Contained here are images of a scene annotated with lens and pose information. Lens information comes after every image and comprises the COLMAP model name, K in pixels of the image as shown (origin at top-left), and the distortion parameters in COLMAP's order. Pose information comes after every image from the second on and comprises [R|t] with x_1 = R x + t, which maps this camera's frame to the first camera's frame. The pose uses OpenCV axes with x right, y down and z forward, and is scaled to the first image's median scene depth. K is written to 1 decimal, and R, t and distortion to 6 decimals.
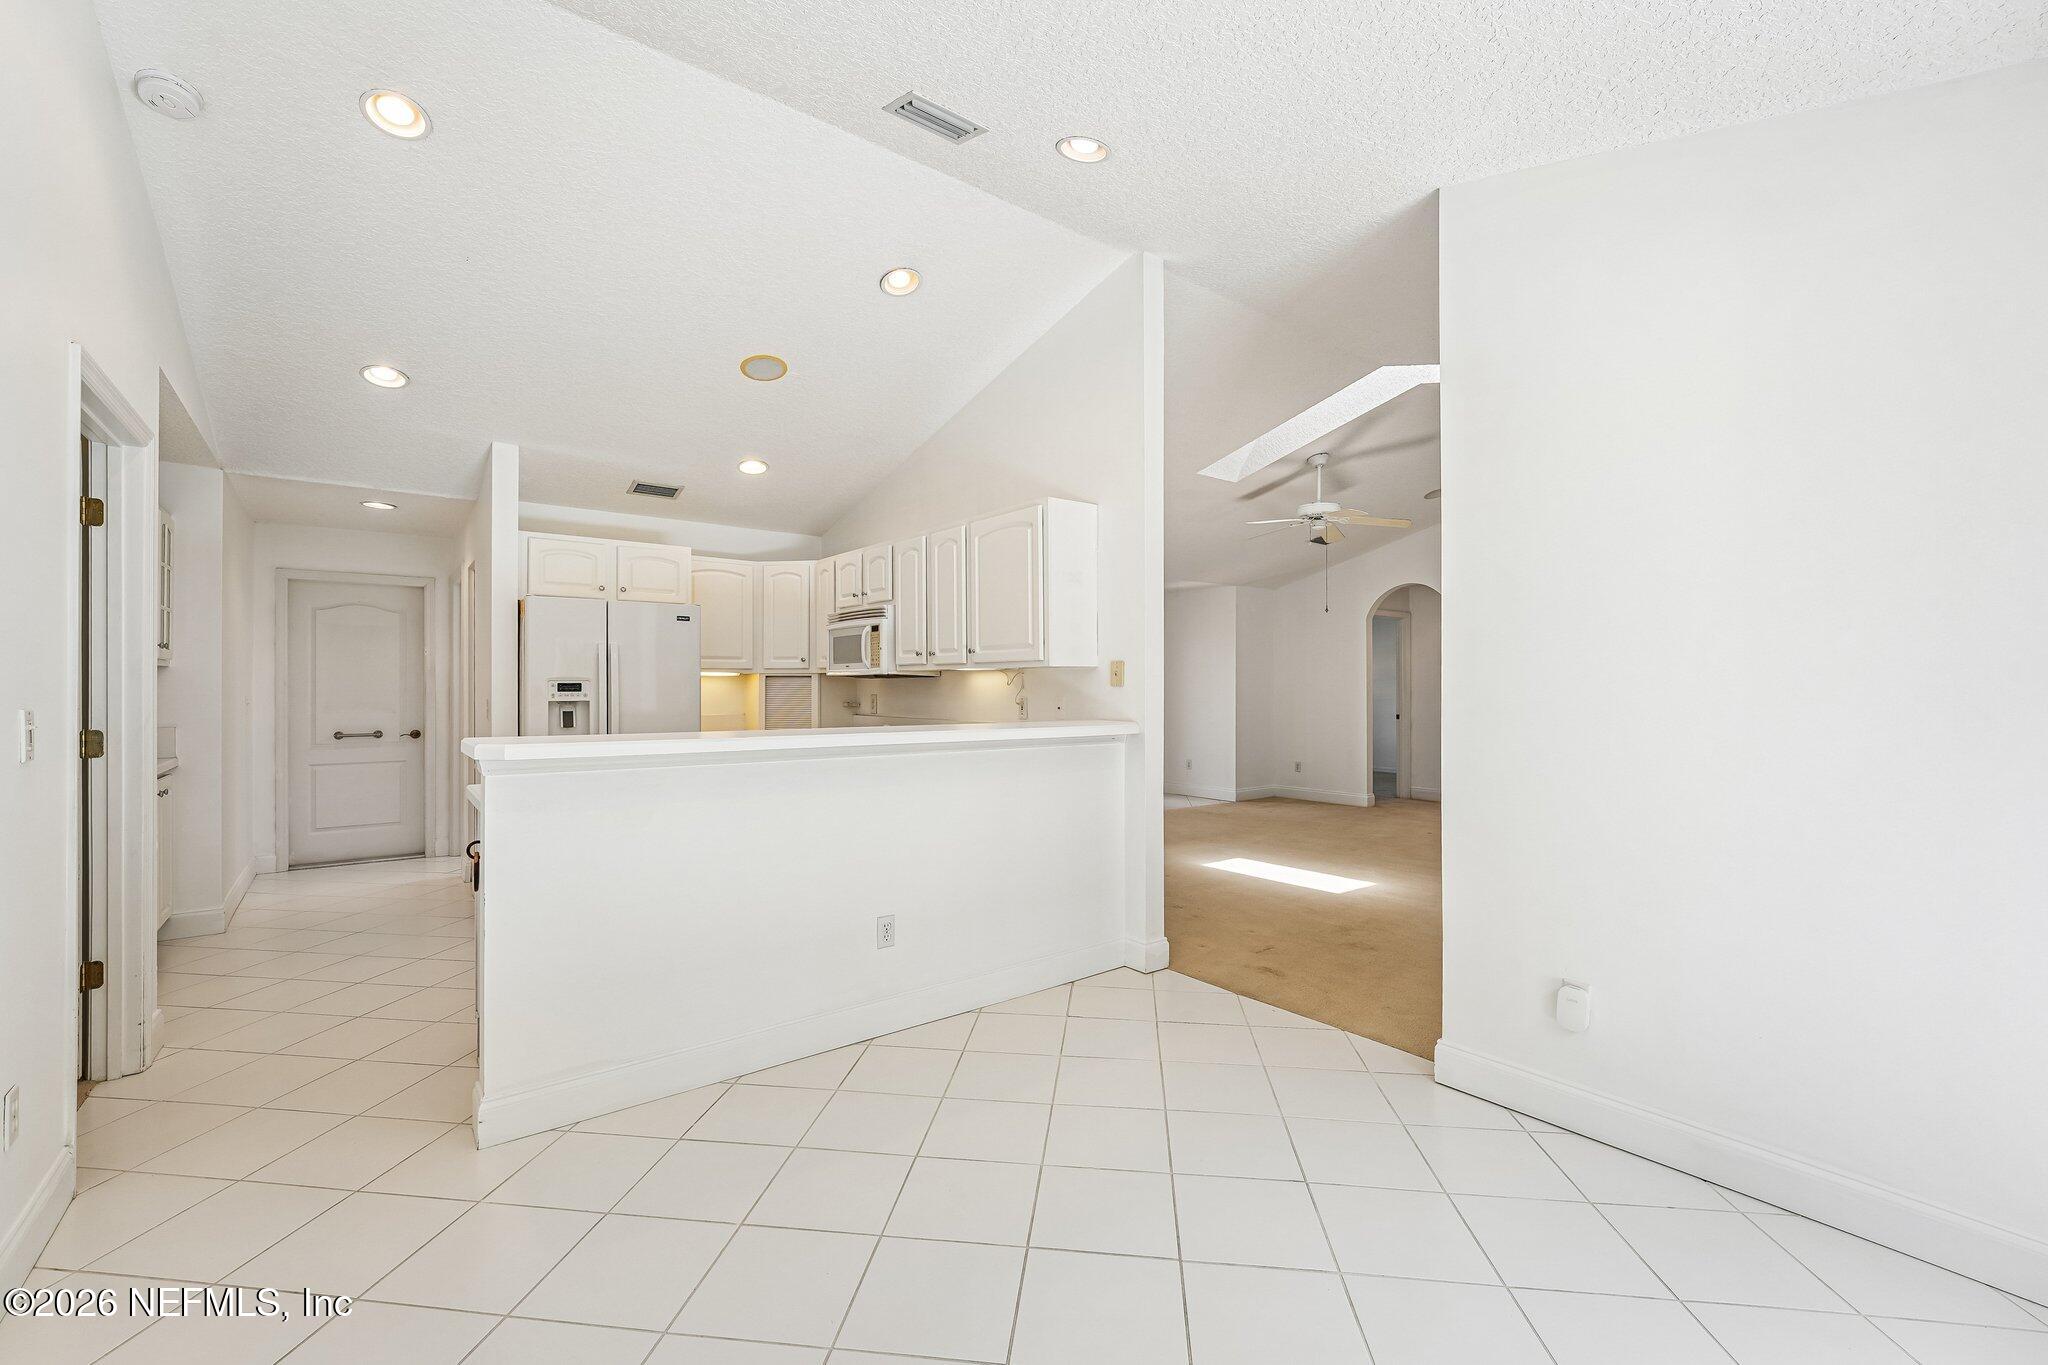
lens RADIAL K [[839.6, 0, 1032.6], [0, 839.6, 681.3], [0, 0, 1]] dist [-0.014713, 0.004036]
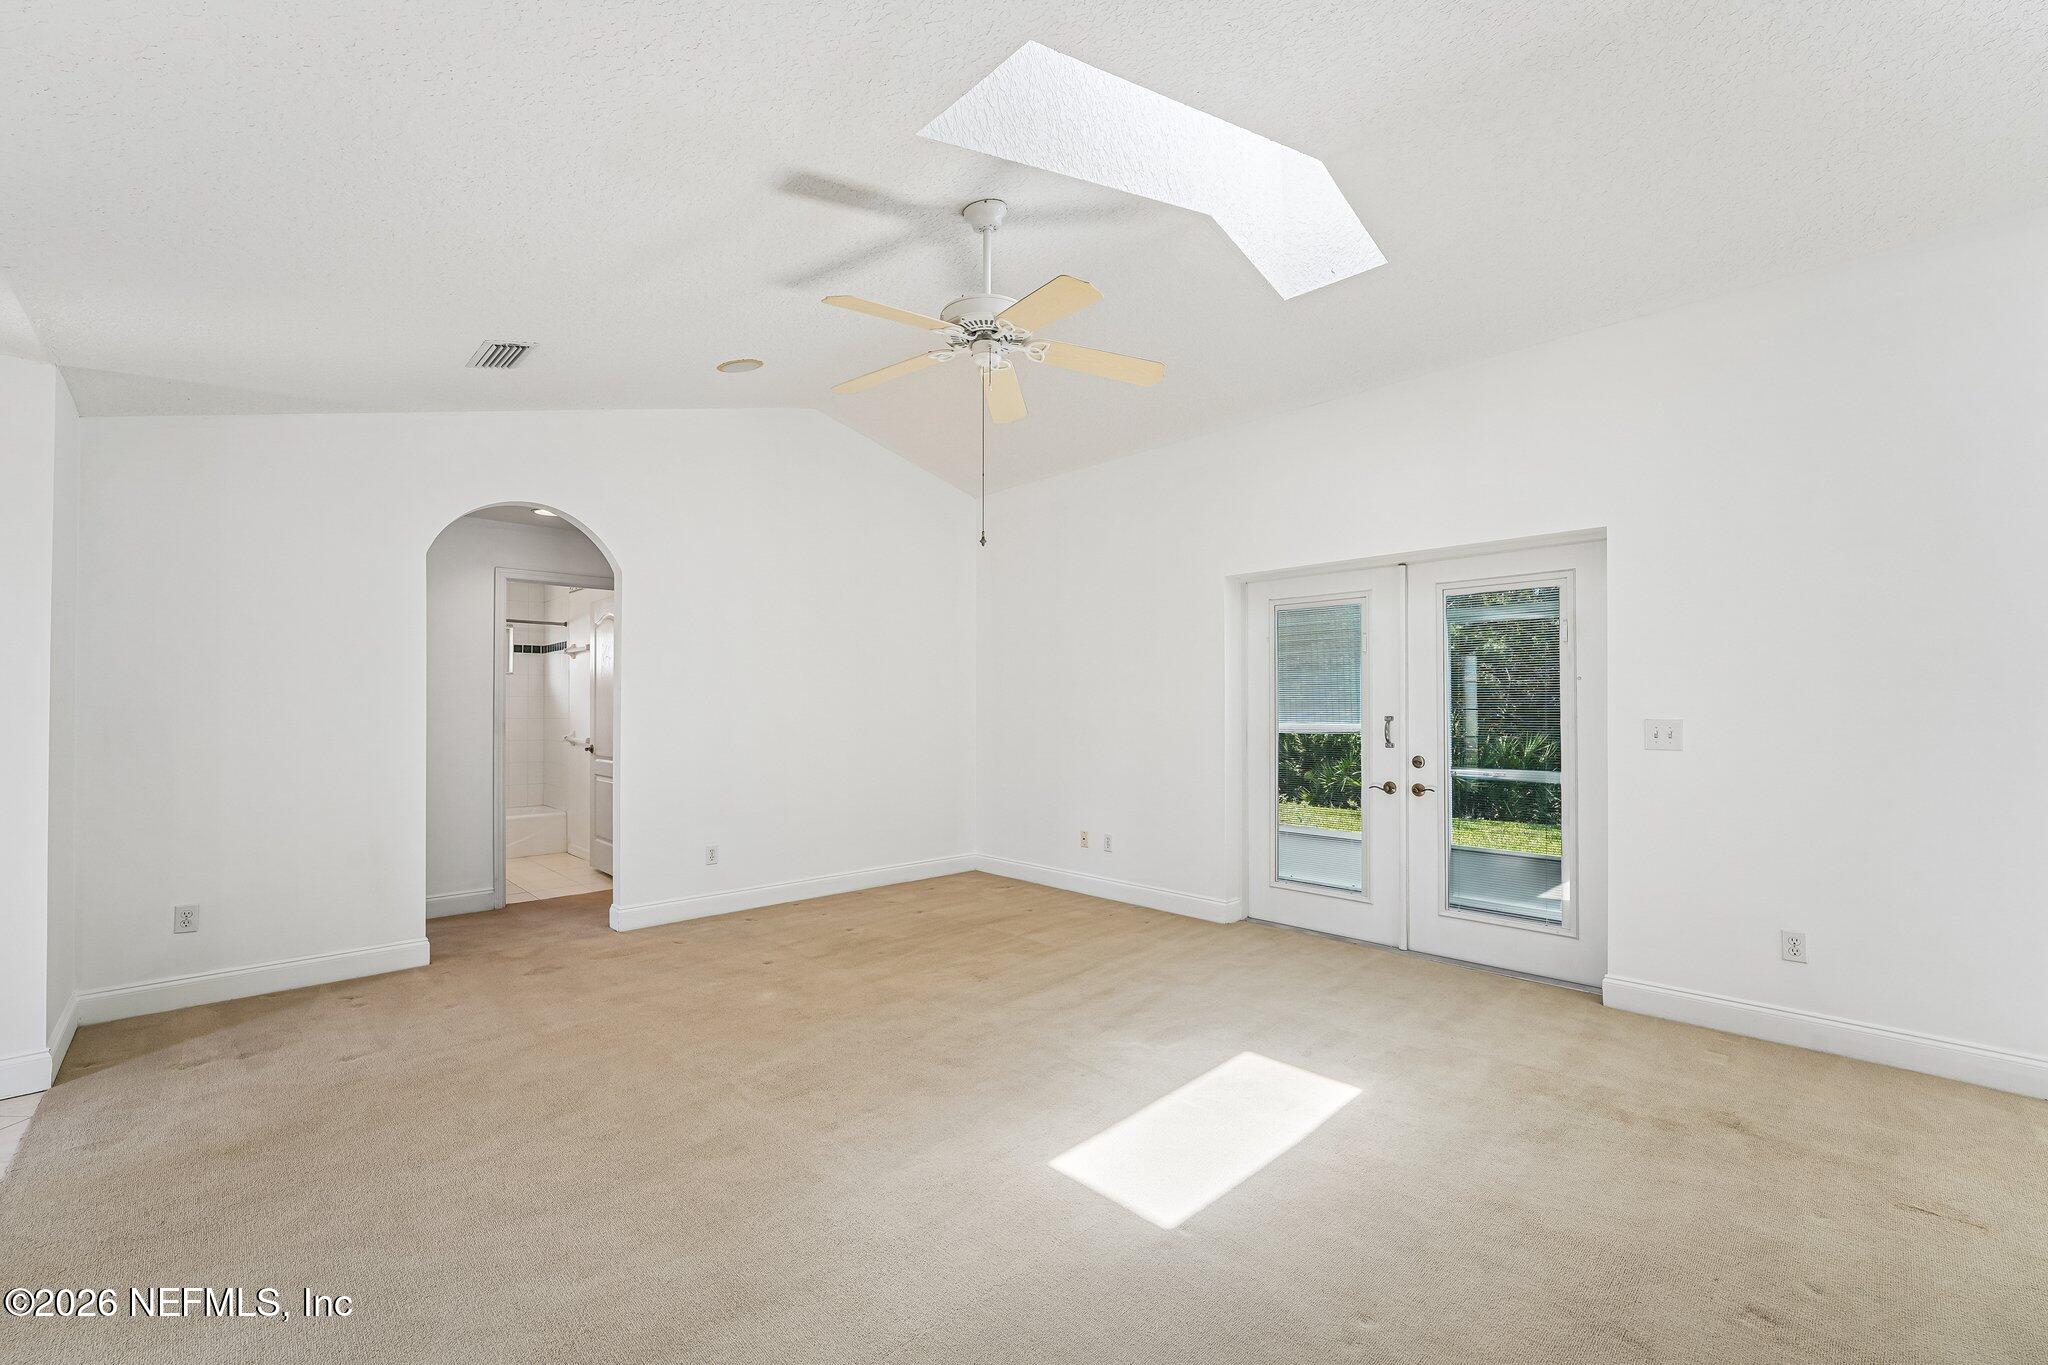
lens RADIAL K [[839.6, 0, 1014.8], [0, 839.6, 695.1], [0, 0, 1]] dist [-0.014713, 0.004036]
pose [[-0.098988, 0.007570, 0.995060, -0.147822], [-0.003956, 0.999960, -0.008001, 0.008911], [-0.995081, -0.004729, -0.098954, 1.195540]]
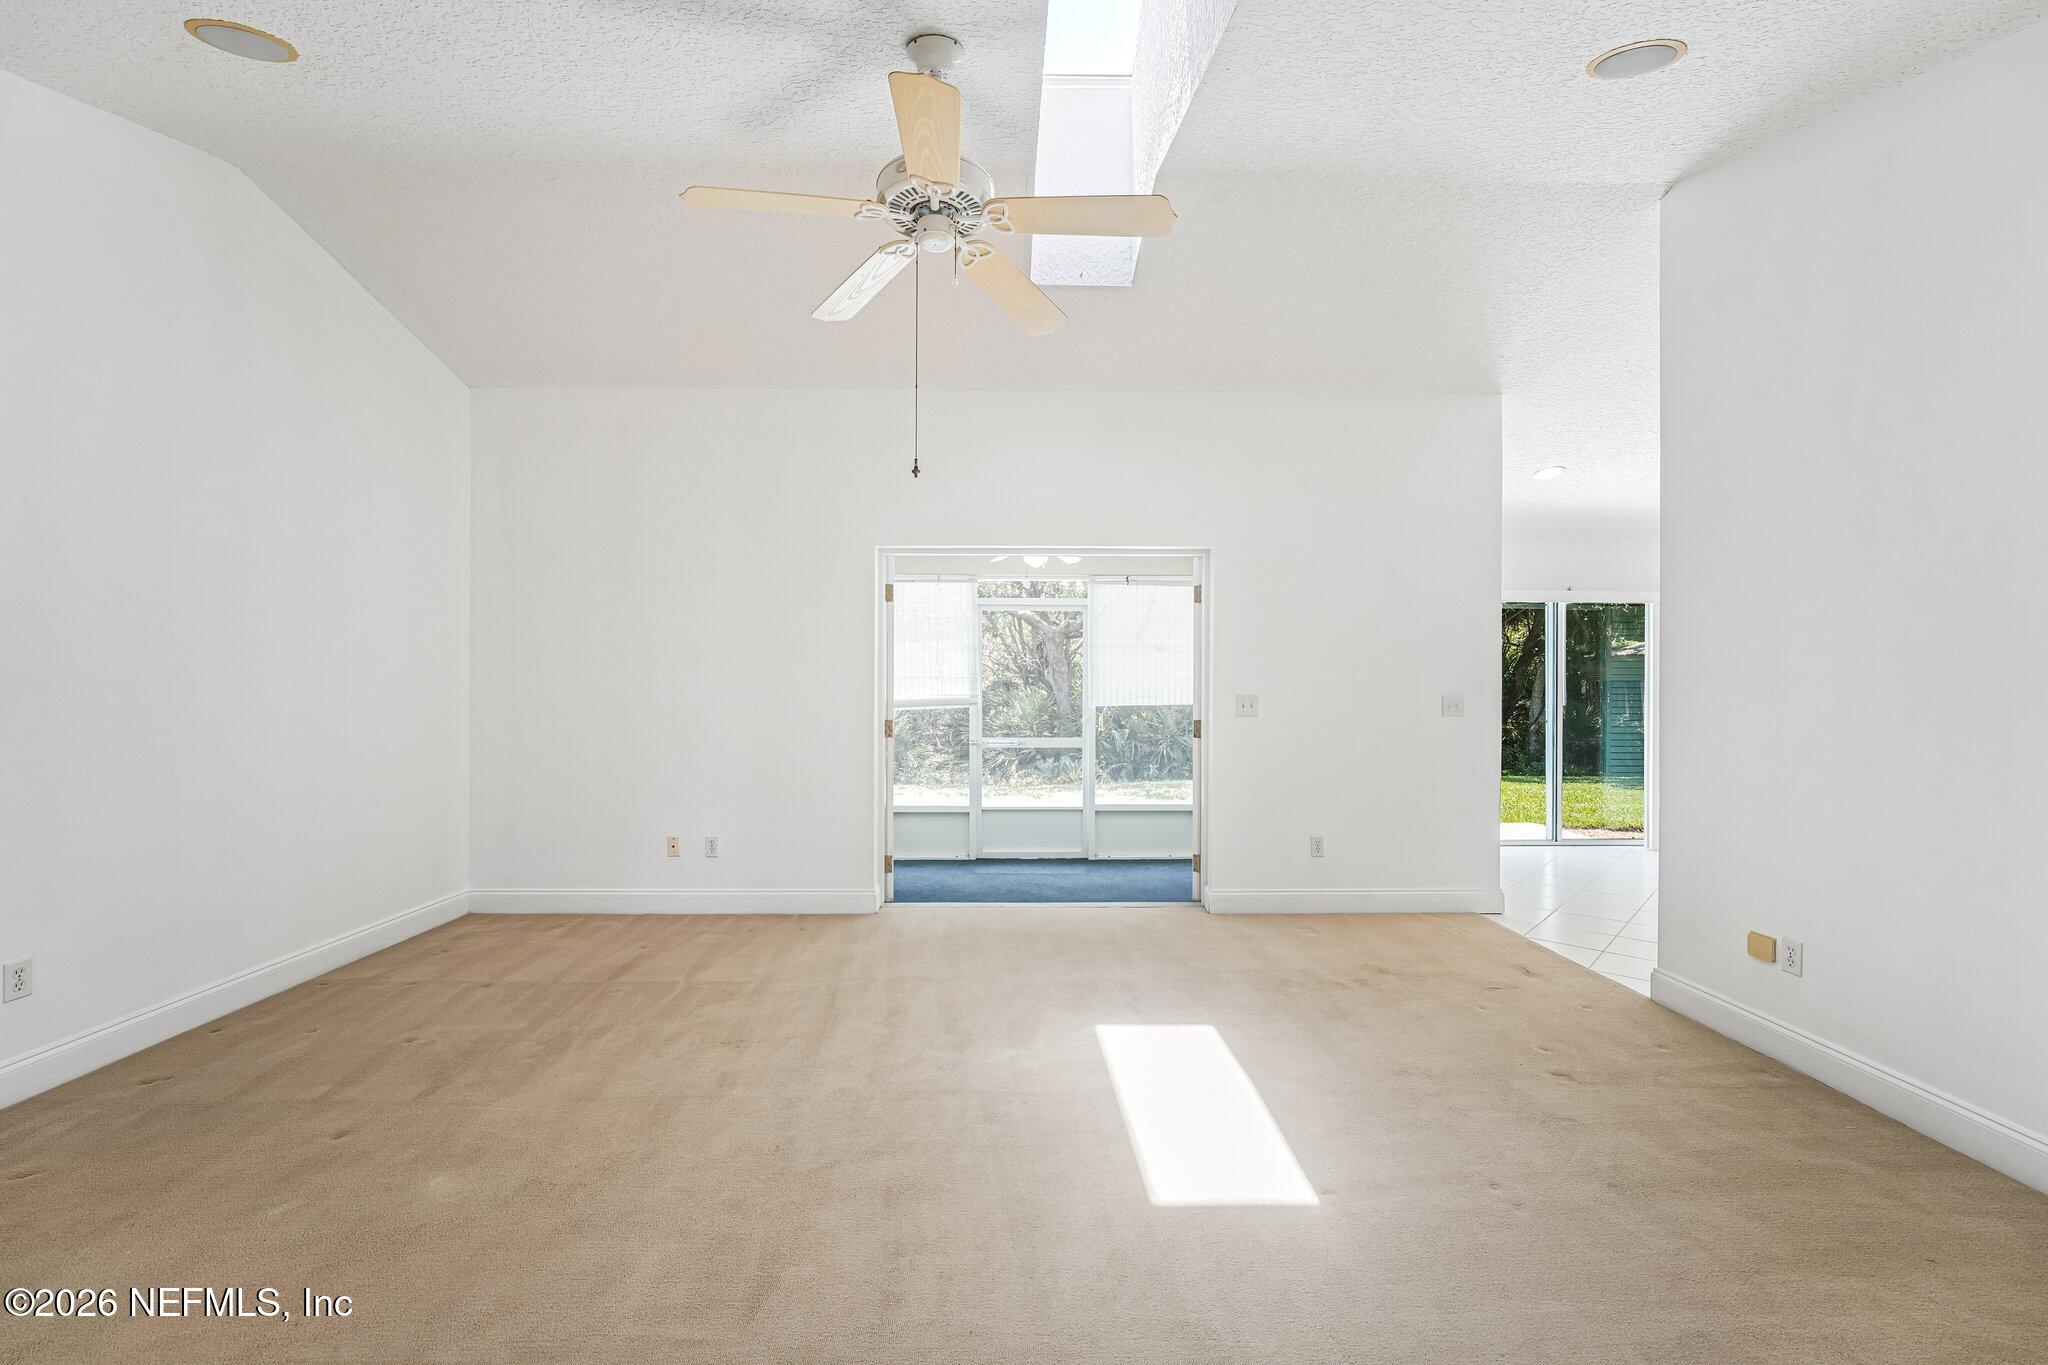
lens RADIAL K [[839.6, 0, 1021.4], [0, 839.6, 684.3], [0, 0, 1]] dist [-0.014713, 0.004036]
pose [[-0.796578, -0.007383, 0.604490, 0.101755], [-0.008869, 0.999961, 0.000525, 0.012240], [-0.604470, -0.004943, -0.796613, 1.474257]]
